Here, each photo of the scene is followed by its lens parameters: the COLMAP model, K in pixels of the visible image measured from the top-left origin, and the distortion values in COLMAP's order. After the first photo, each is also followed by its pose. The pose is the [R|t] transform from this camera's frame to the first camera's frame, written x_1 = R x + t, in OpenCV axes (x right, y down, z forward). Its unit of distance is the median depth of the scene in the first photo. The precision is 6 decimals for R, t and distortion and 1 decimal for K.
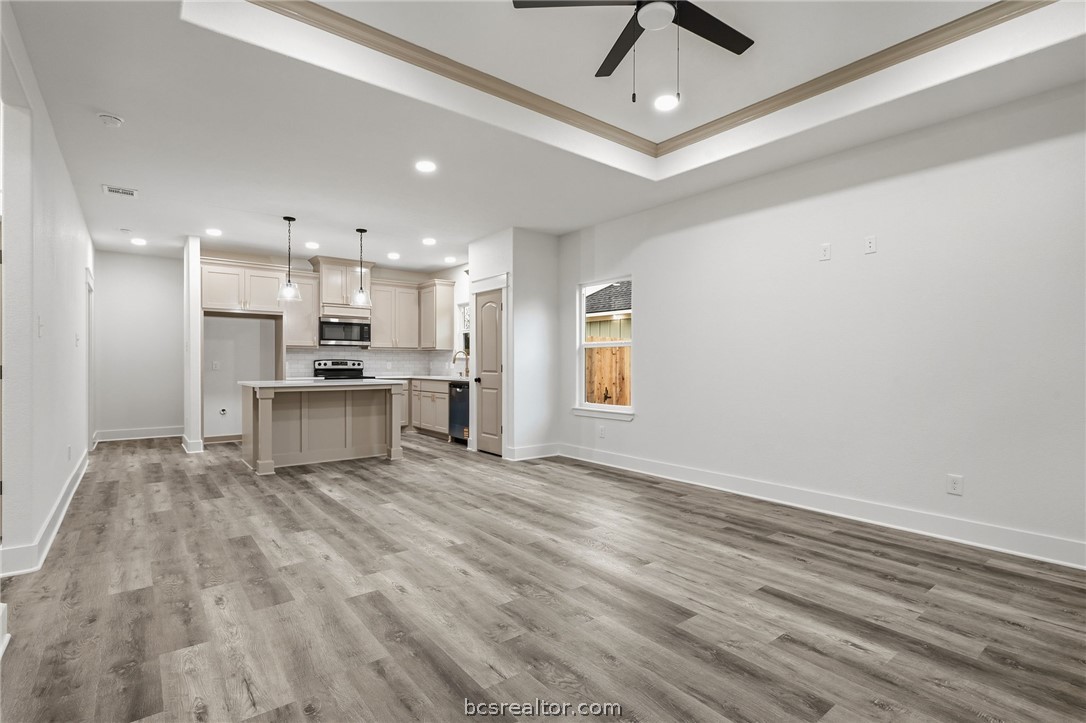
lens RADIAL K [[510.6, 0, 543.0], [0, 510.6, 361.5], [0, 0, 1]] dist [-0.000883, -0.000031]
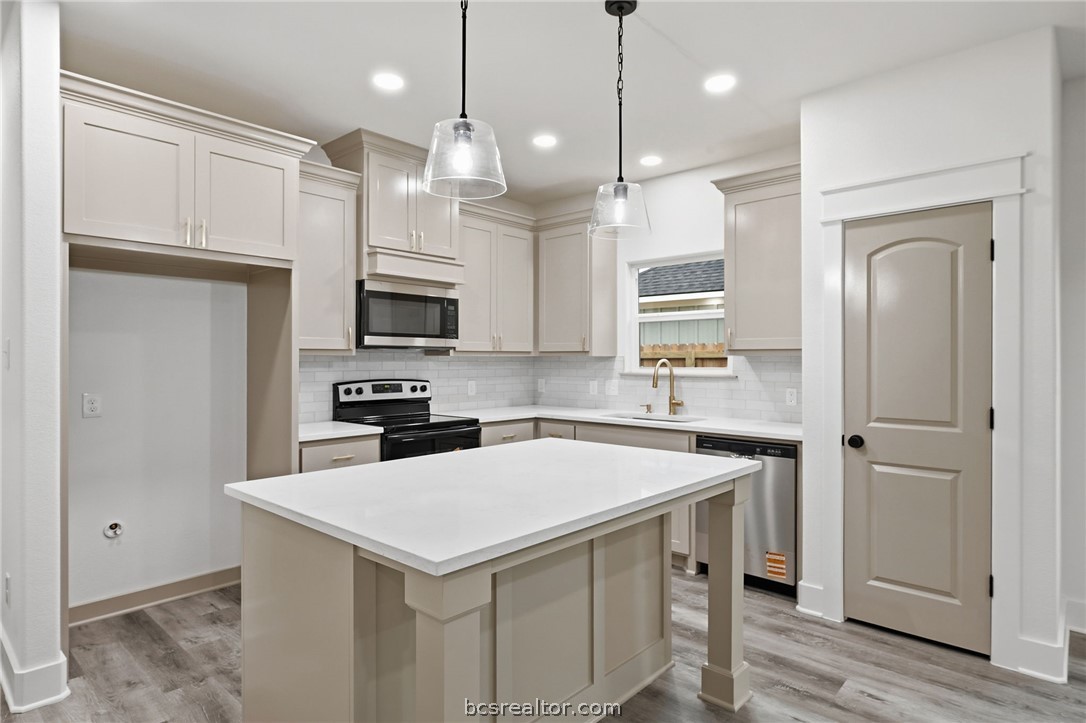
lens RADIAL K [[592.7, 0, 545.0], [0, 592.7, 354.2], [0, 0, 1]] dist [-0.001625, 0.000158]
pose [[0.986462, 0.001148, 0.163986, -0.097477], [-0.000244, 0.999985, -0.005533, -0.006331], [-0.163990, 0.005418, 0.986447, 0.132243]]
